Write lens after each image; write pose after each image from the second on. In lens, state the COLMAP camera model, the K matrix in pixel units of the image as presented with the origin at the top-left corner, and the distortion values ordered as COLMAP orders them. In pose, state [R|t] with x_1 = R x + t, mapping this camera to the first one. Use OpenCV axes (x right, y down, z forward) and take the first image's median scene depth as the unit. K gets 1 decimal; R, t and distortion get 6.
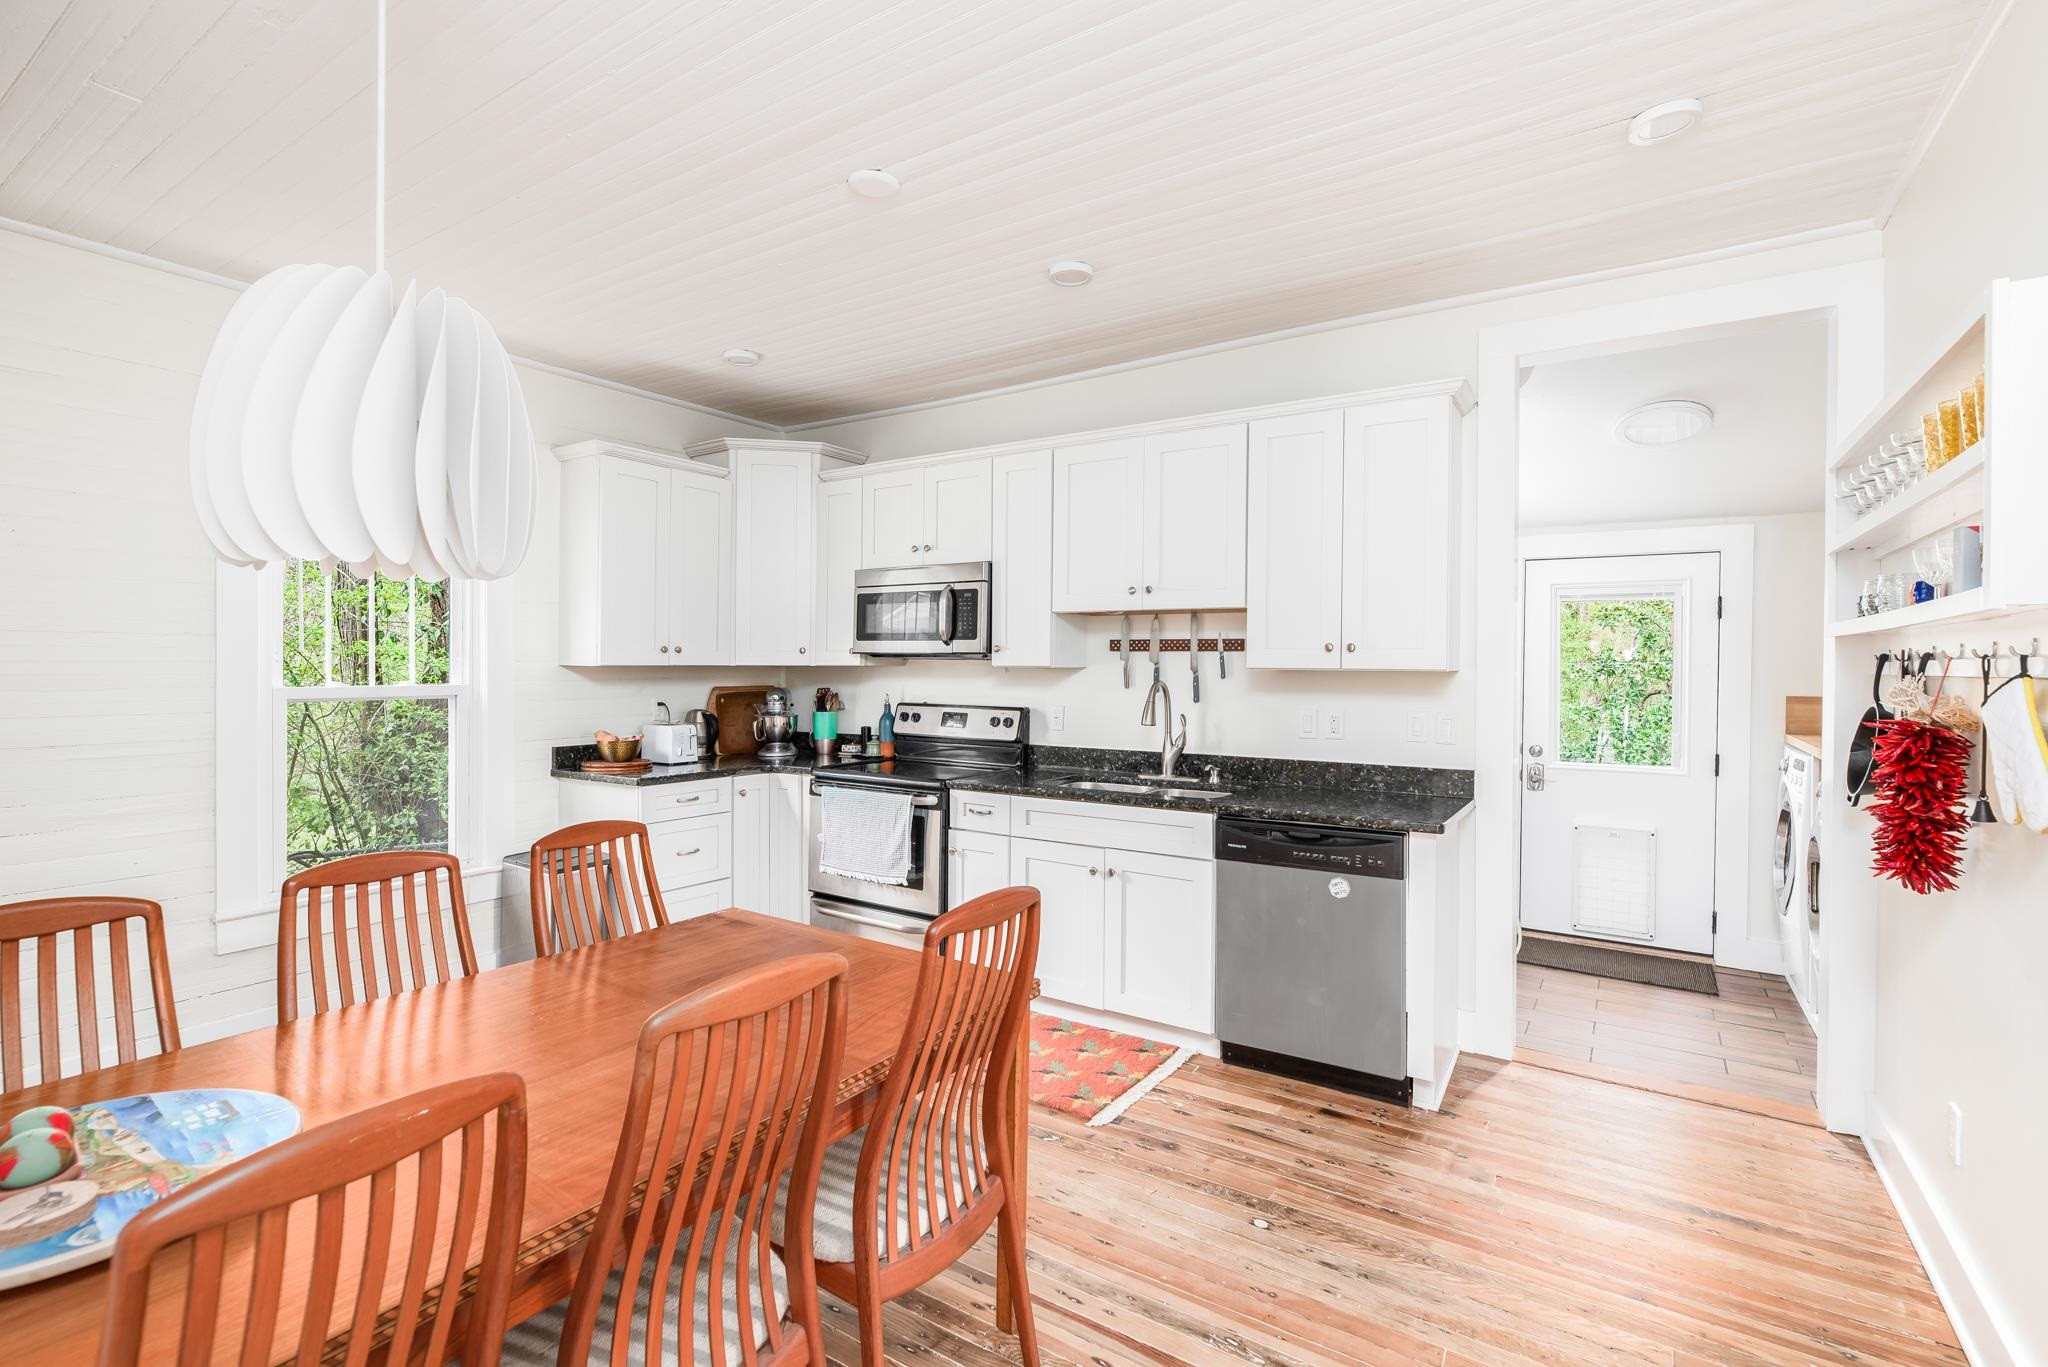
lens RADIAL K [[939.0, 0, 1017.4], [0, 939.0, 687.3], [0, 0, 1]] dist [0.000444, 0.001755]
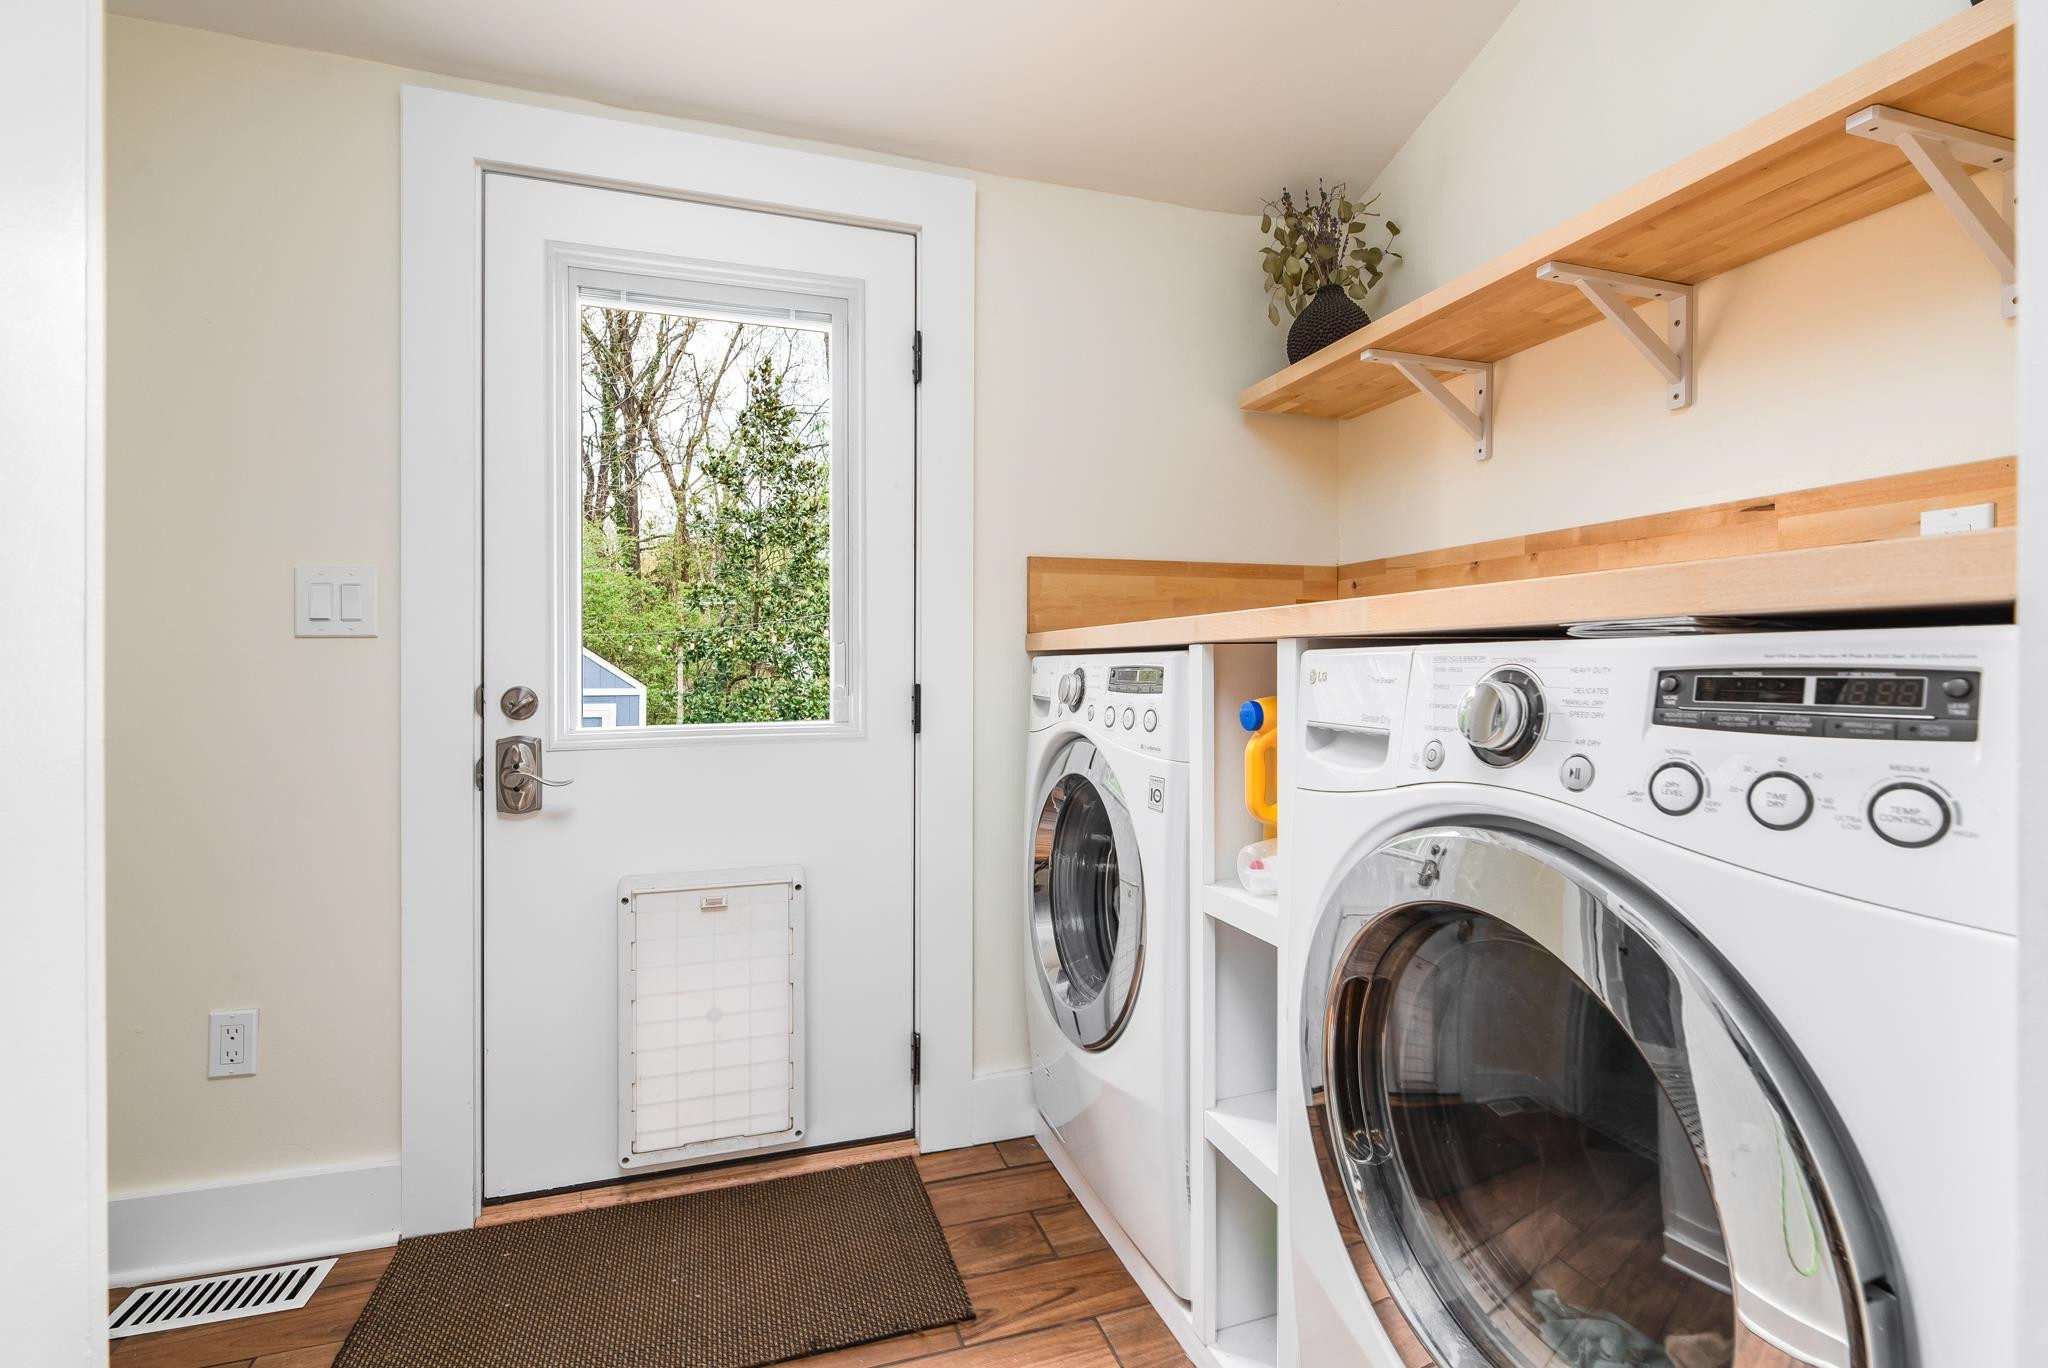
lens RADIAL K [[939.0, 0, 1026.4], [0, 939.0, 685.5], [0, 0, 1]] dist [0.000444, 0.001755]
pose [[0.624147, -0.018898, 0.781078, 0.263469], [0.021650, 0.999742, 0.006889, 0.042352], [-0.781007, 0.012610, 0.624395, 0.416456]]
